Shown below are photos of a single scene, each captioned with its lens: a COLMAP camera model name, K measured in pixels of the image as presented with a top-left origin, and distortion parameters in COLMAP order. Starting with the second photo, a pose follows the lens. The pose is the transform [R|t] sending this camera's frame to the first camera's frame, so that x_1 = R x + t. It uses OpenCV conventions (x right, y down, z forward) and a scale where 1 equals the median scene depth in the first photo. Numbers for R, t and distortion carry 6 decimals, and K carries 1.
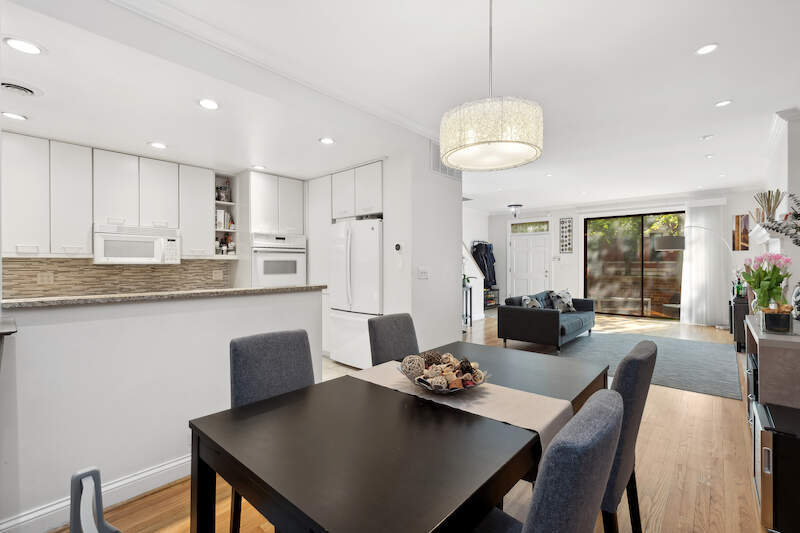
lens RADIAL K [[364.1, 0, 399.3], [0, 364.1, 263.5], [0, 0, 1]] dist [-0.001526, -0.000170]
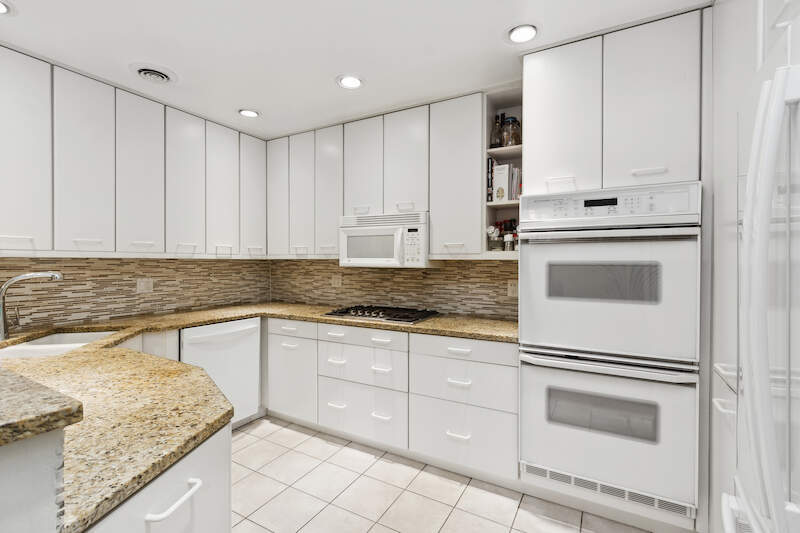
lens RADIAL K [[364.1, 0, 401.1], [0, 364.1, 266.0], [0, 0, 1]] dist [-0.001526, -0.000170]
pose [[0.214910, 0.013995, -0.976534, -0.012025], [-0.006846, 0.999894, 0.012823, -0.008477], [0.976610, 0.003930, 0.214983, 0.749946]]
